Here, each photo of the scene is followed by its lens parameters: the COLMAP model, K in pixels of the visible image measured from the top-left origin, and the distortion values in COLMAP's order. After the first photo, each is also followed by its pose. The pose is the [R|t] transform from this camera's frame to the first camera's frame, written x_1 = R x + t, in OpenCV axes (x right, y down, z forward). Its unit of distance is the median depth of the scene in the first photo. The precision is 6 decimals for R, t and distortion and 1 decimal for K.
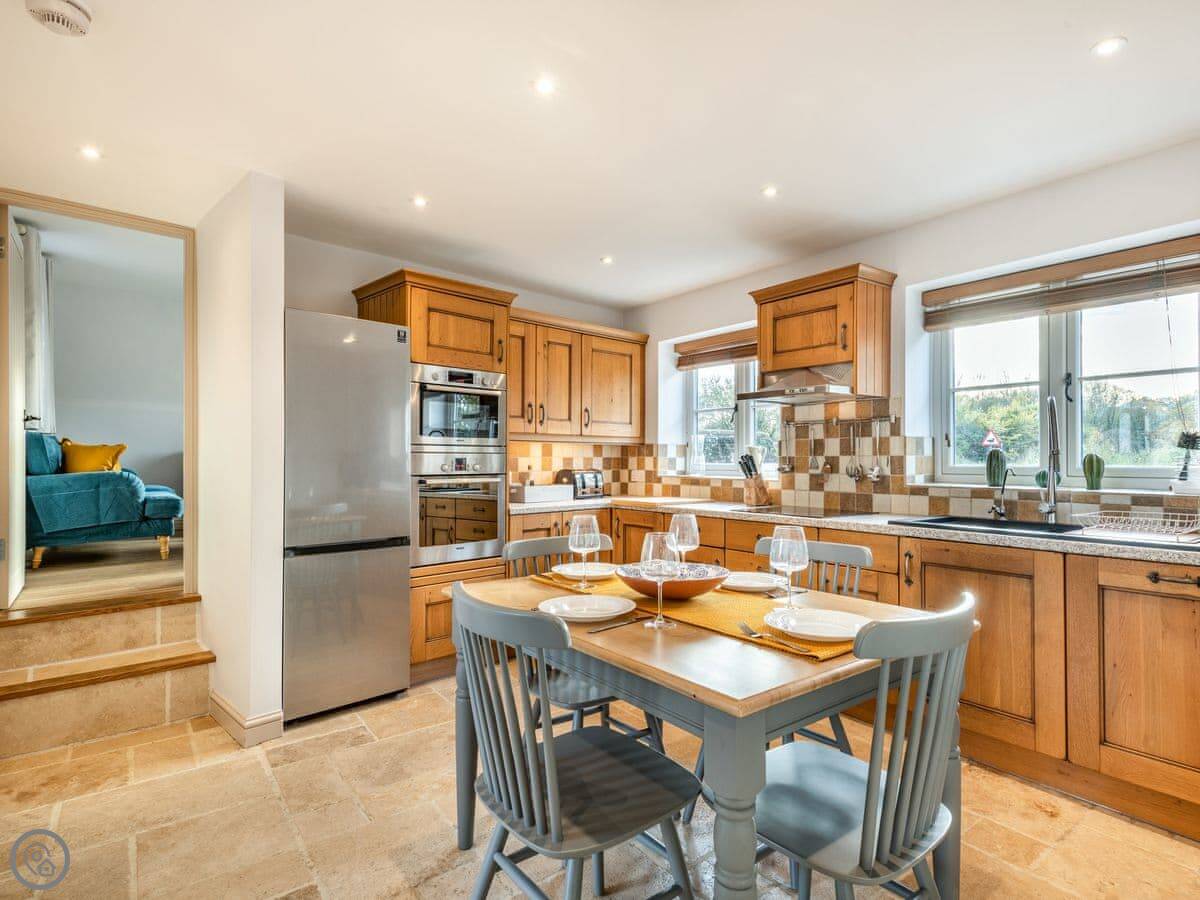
lens RADIAL K [[652.8, 0, 597.1], [0, 652.8, 455.9], [0, 0, 1]] dist [0.005867, 0.000632]
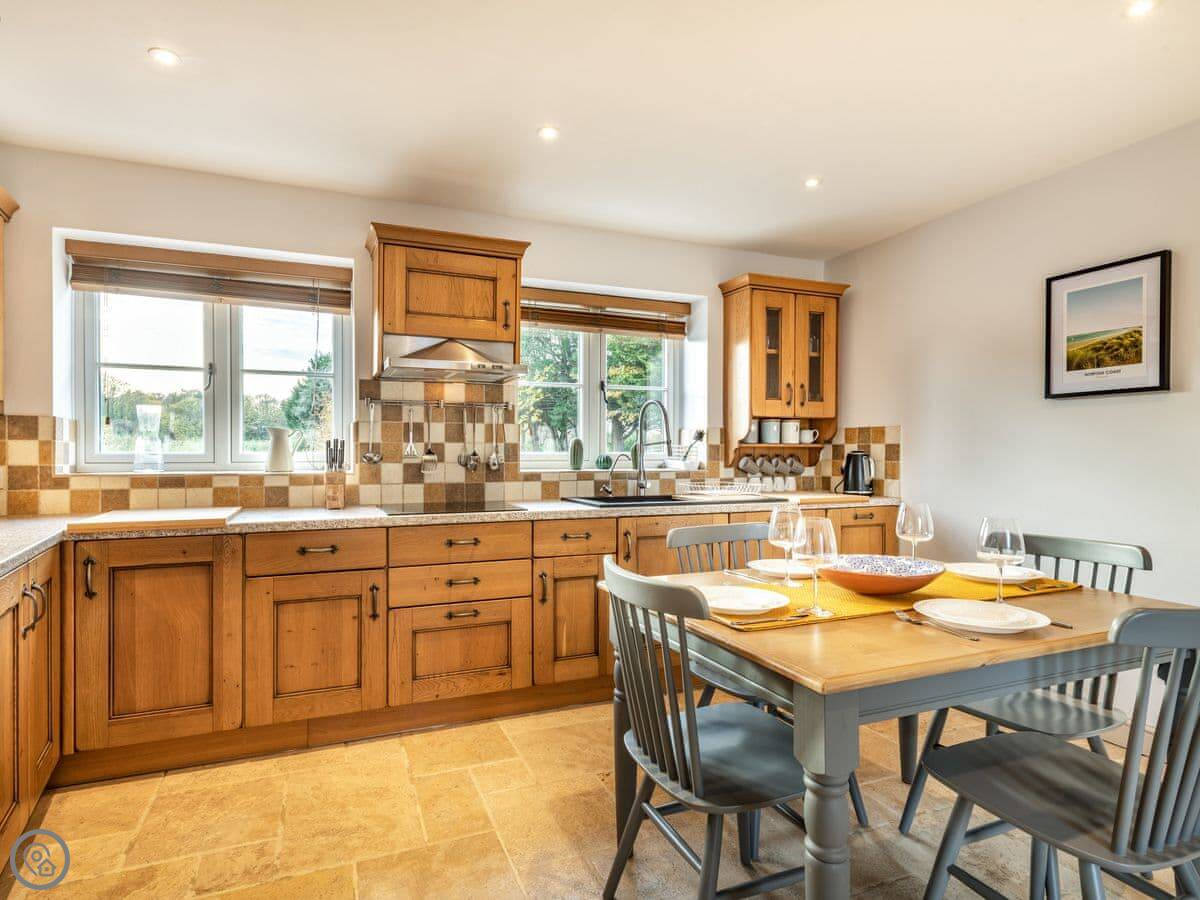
lens RADIAL K [[652.8, 0, 597.1], [0, 652.8, 455.9], [0, 0, 1]] dist [0.005867, 0.000632]
pose [[0.222943, -0.008459, 0.974795, -0.431339], [-0.007027, 0.999922, 0.010284, 0.007245], [-0.974806, -0.009143, 0.222866, 0.570406]]
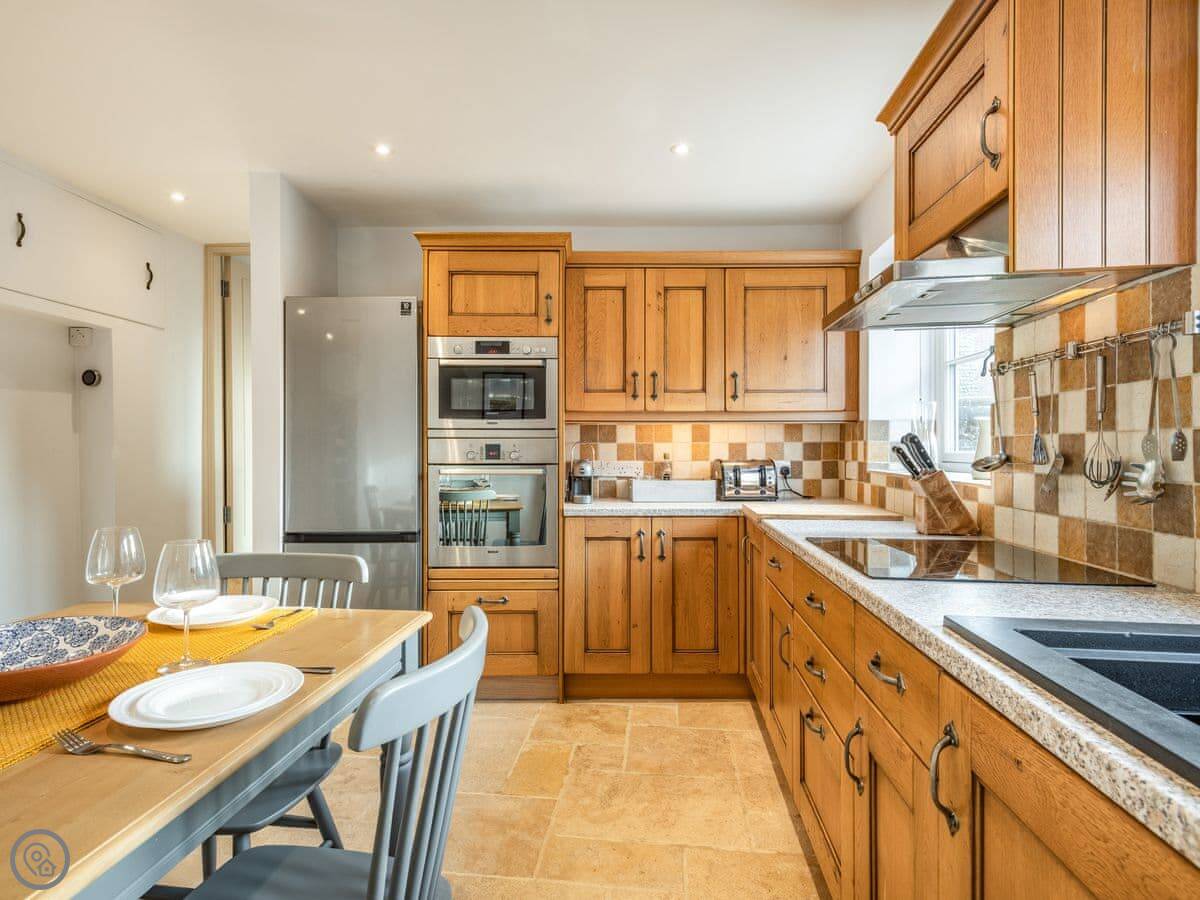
lens RADIAL K [[629.1, 0, 556.8], [0, 629.1, 448.6], [0, 0, 1]] dist [0.000945, 0.000697]
pose [[0.712911, -0.002908, -0.701248, 0.392588], [0.008306, 0.999956, 0.004297, 0.005599], [0.701205, -0.008887, 0.712904, 0.461557]]
